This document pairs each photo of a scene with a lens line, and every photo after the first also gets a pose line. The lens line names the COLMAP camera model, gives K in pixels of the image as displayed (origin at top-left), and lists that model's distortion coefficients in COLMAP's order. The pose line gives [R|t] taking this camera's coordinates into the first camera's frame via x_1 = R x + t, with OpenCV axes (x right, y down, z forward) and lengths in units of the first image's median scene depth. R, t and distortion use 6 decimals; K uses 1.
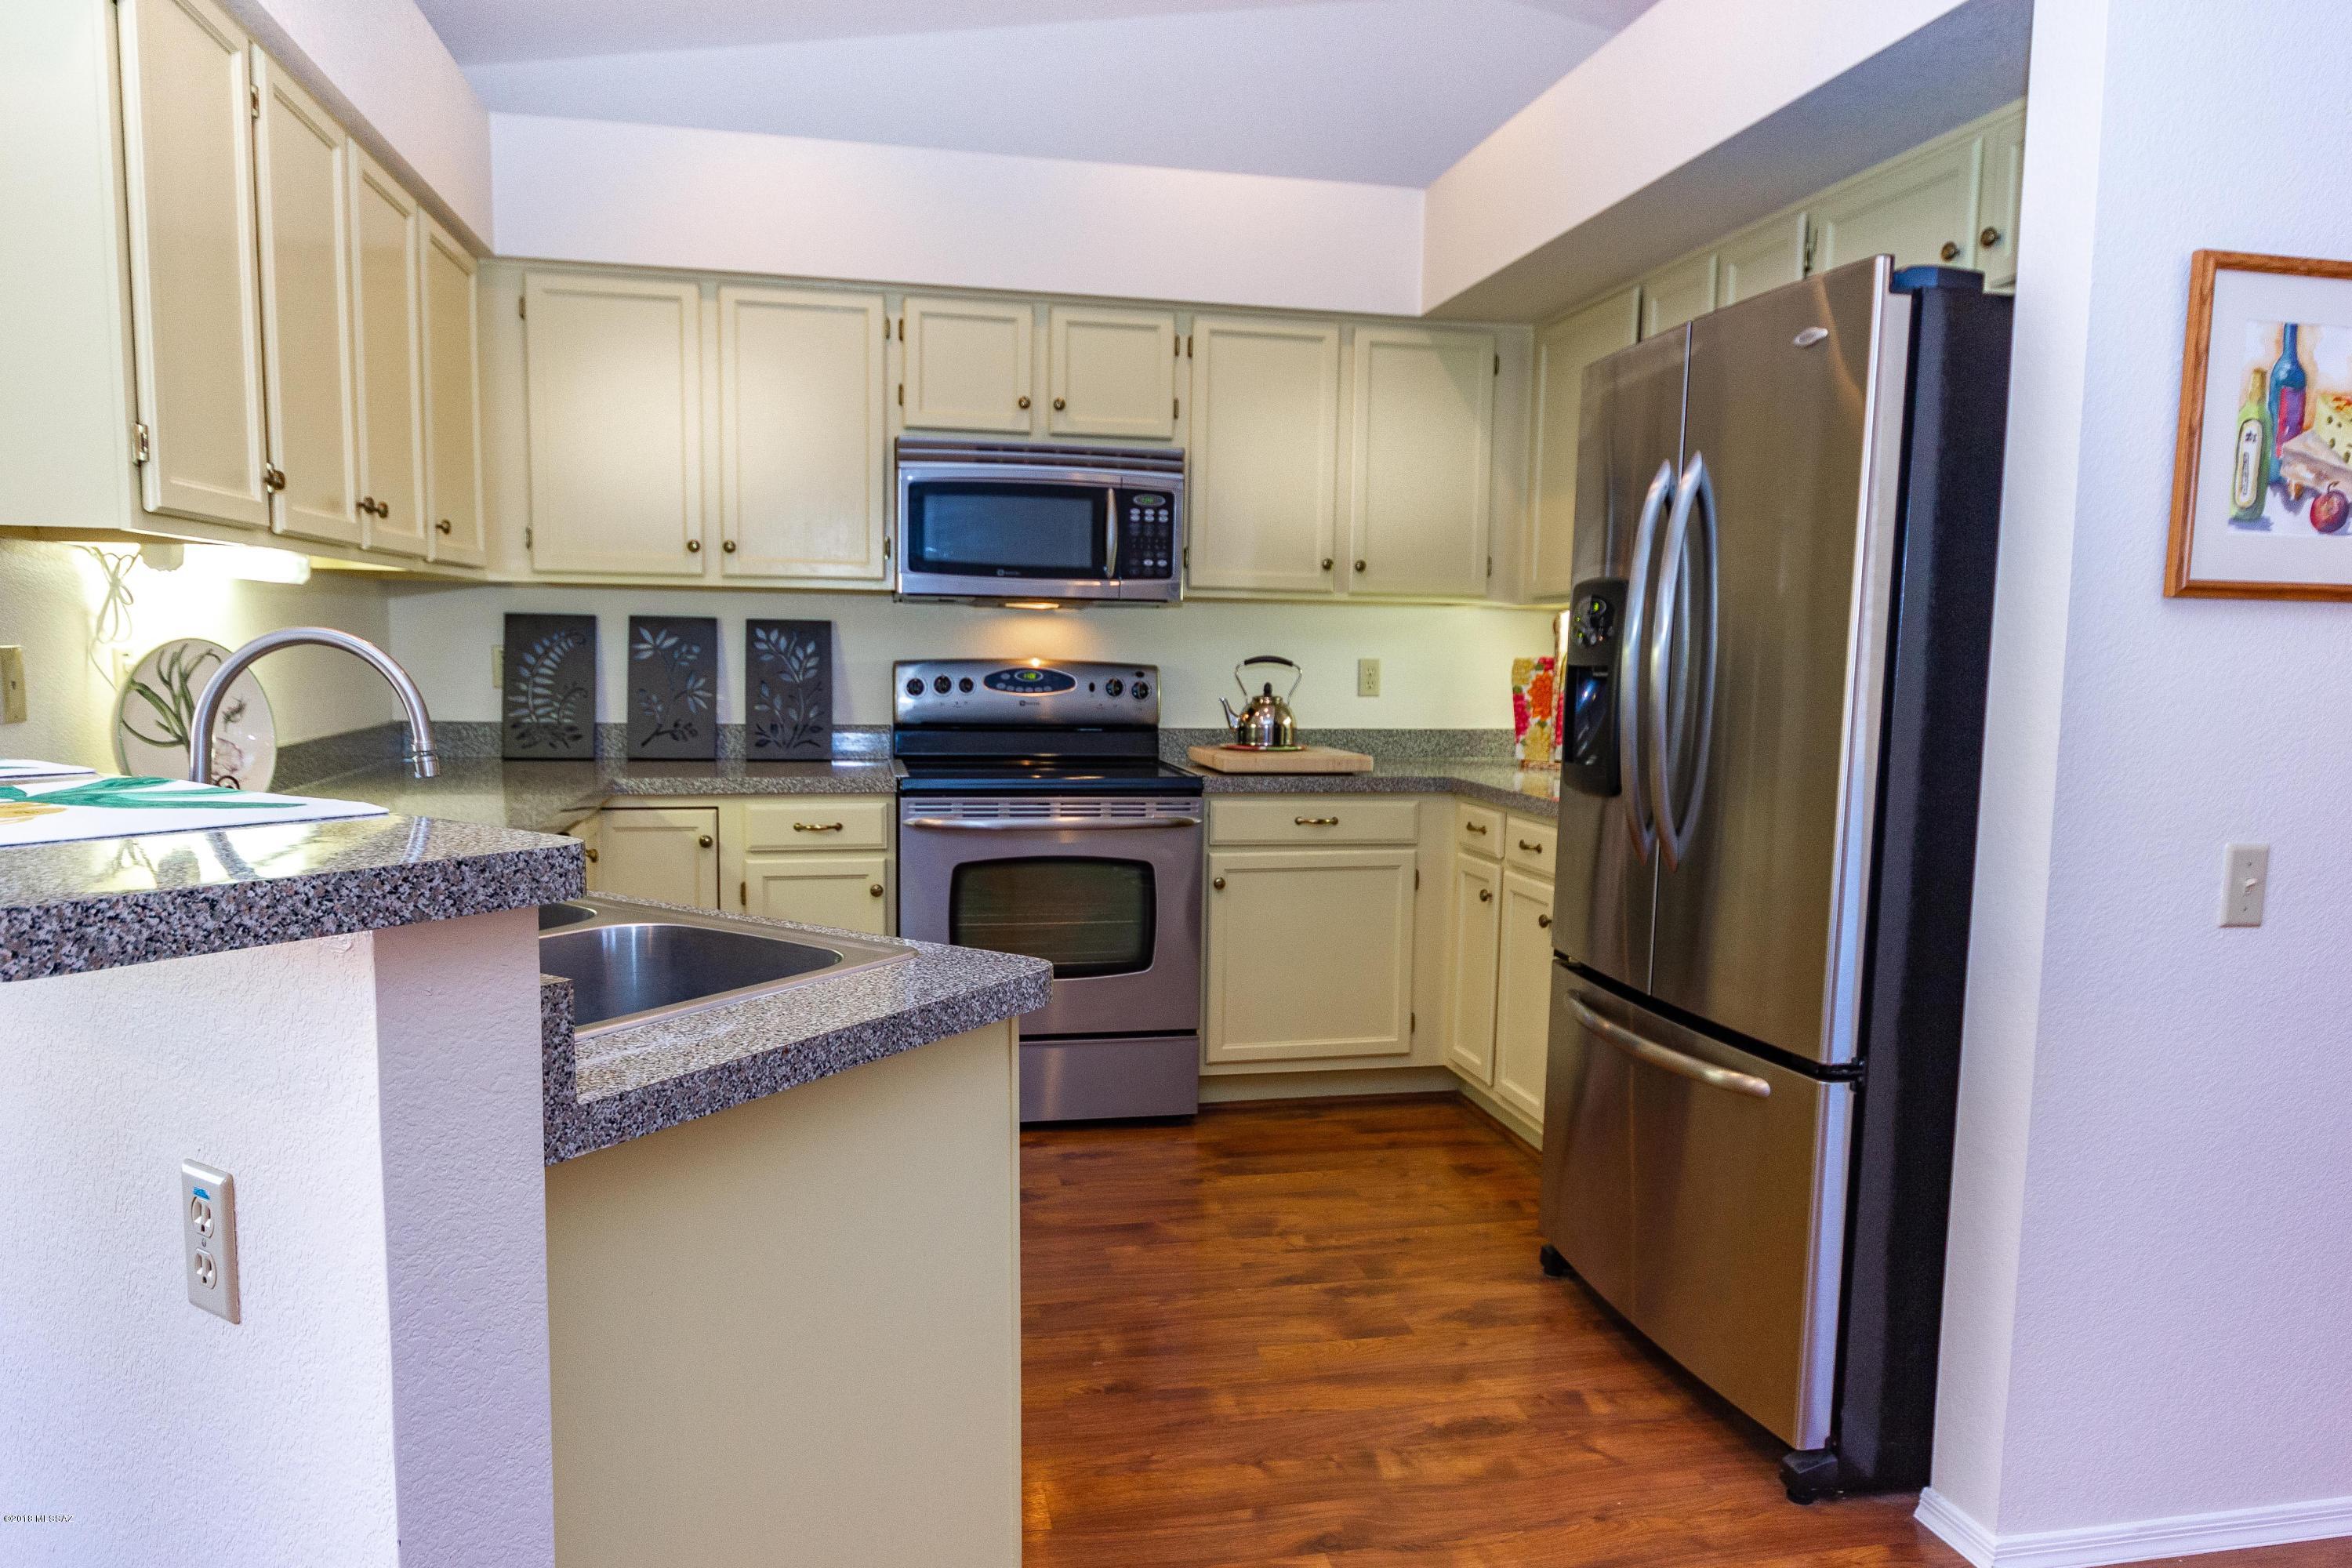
lens RADIAL K [[1527.4, 0, 1183.5], [0, 1527.4, 799.5], [0, 0, 1]] dist [-0.007396, -0.004718]
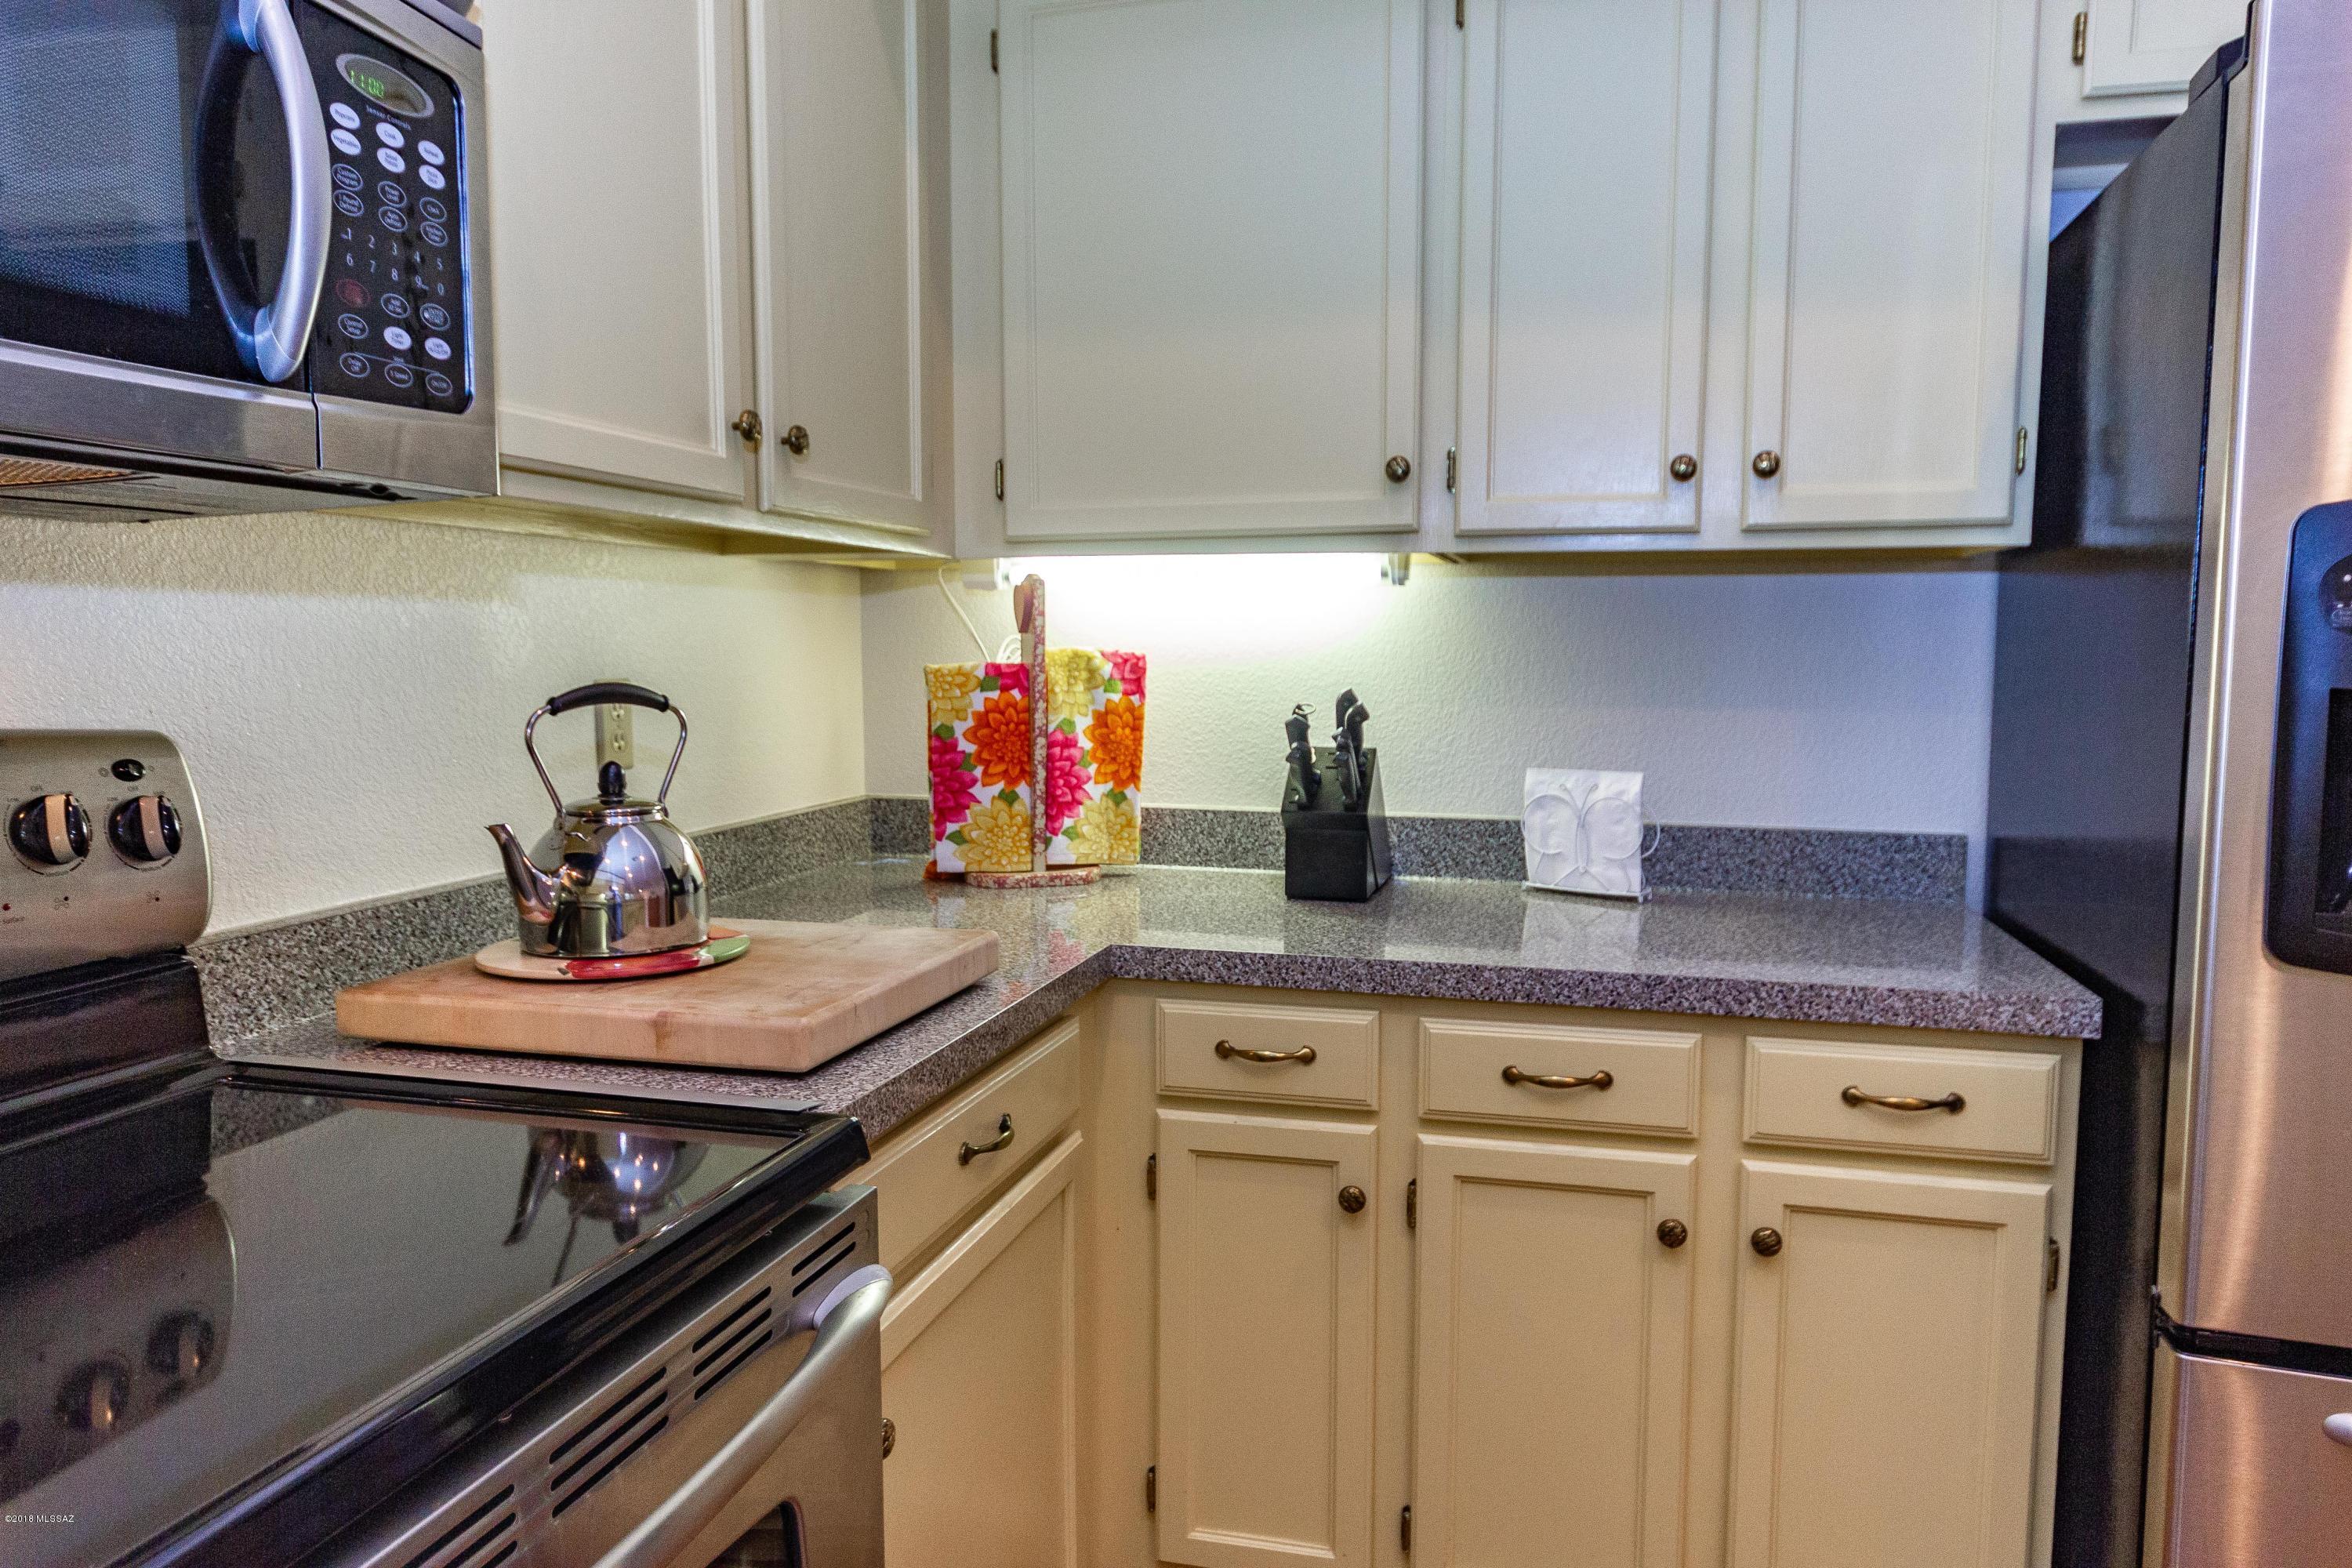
lens RADIAL K [[1527.4, 0, 1183.7], [0, 1527.4, 795.8], [0, 0, 1]] dist [-0.007396, -0.004718]
pose [[0.467113, -0.104311, 0.878023, -0.182184], [0.098333, 0.992985, 0.065655, -0.078848], [-0.878713, 0.055671, 0.474093, 0.729396]]
